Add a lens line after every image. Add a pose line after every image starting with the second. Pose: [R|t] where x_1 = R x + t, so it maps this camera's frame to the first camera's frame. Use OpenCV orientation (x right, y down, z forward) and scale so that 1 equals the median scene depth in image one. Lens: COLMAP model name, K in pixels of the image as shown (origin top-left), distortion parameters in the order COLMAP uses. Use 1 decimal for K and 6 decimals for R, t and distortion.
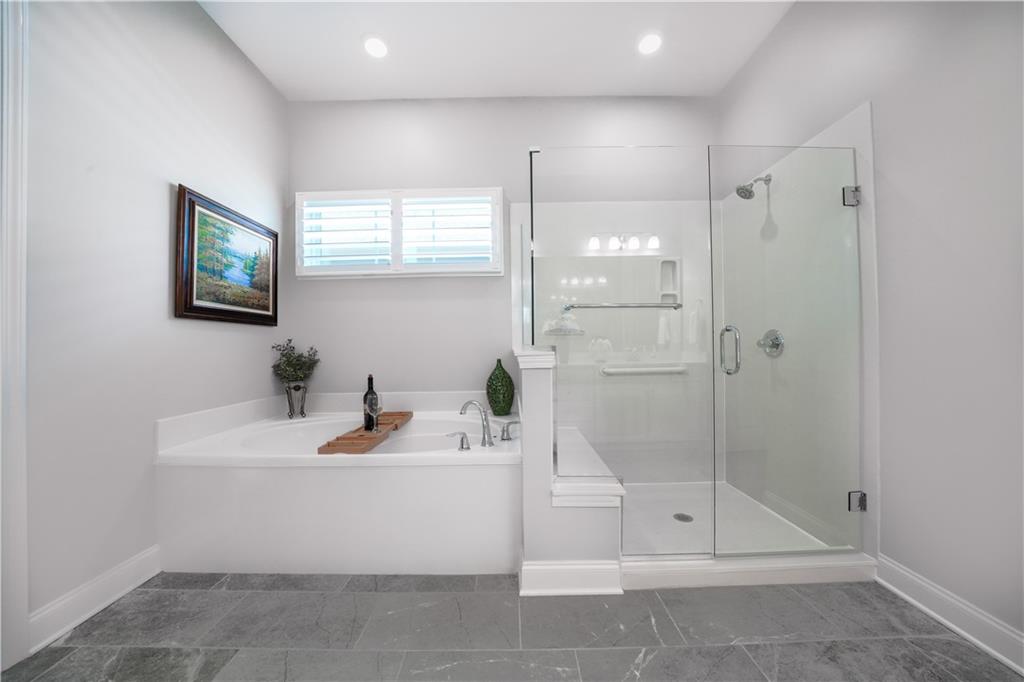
lens RADIAL K [[353.0, 0, 510.7], [0, 353.0, 341.5], [0, 0, 1]] dist [-0.021233, 0.000122]
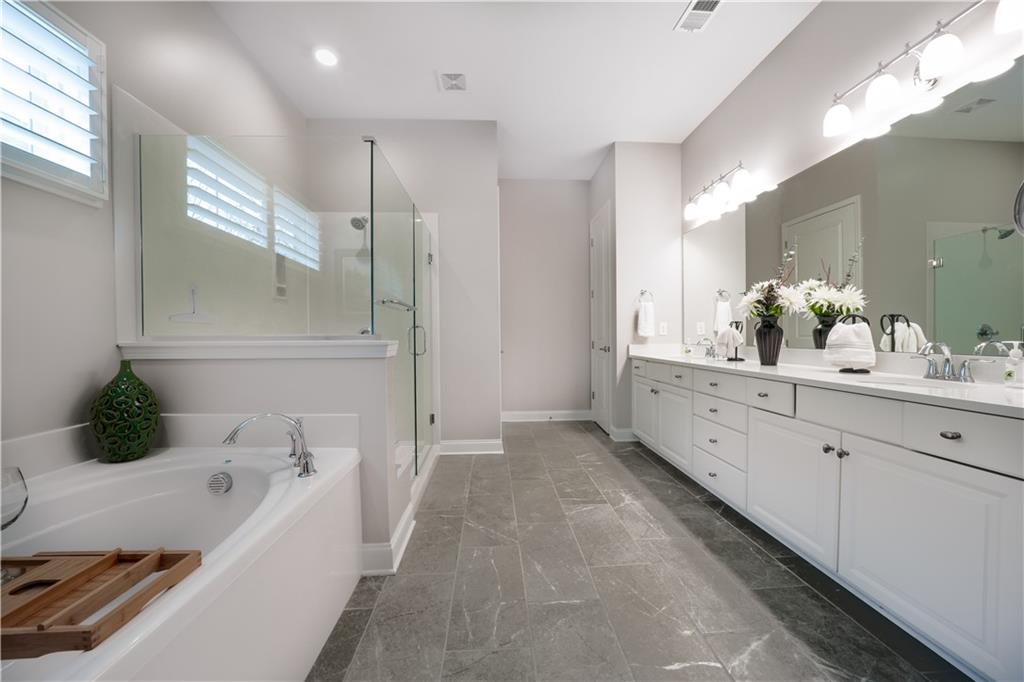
lens RADIAL K [[353.0, 0, 510.7], [0, 353.0, 341.5], [0, 0, 1]] dist [-0.021233, 0.000122]
pose [[-0.057815, -0.002216, 0.998325, -0.980935], [-0.003903, 0.999990, 0.001993, 0.024180], [-0.998320, -0.003782, -0.057823, 0.676160]]
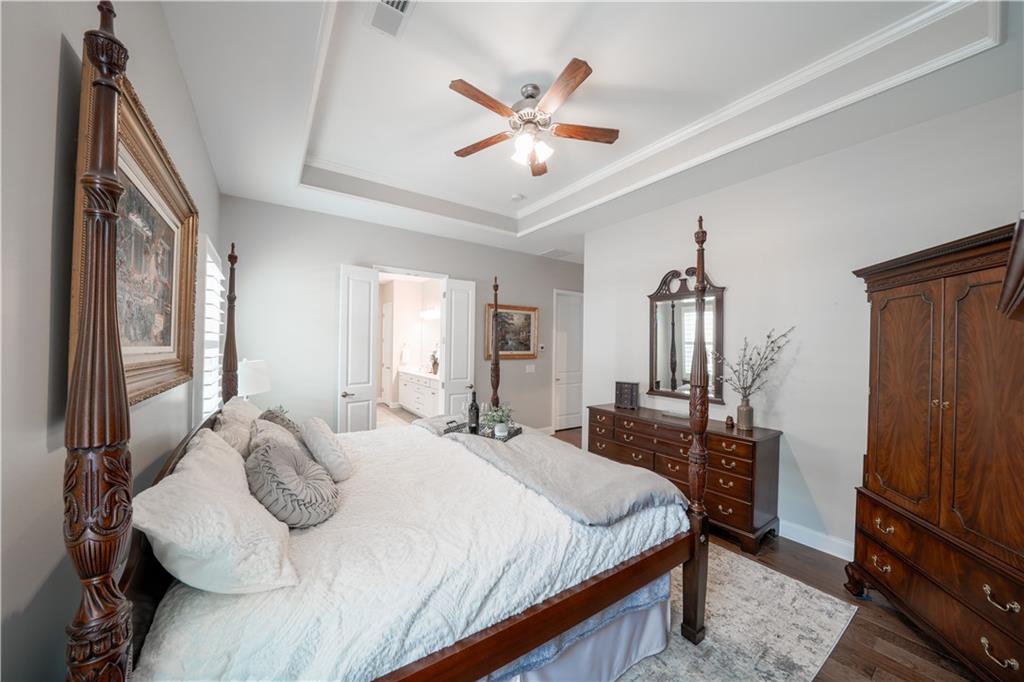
lens RADIAL K [[353.0, 0, 510.7], [0, 353.0, 341.5], [0, 0, 1]] dist [-0.021233, 0.000122]
pose [[-0.580626, 0.006345, 0.814145, -3.953757], [-0.020264, 0.999547, -0.022242, -0.232021], [-0.813918, -0.029412, -0.580235, 1.465342]]
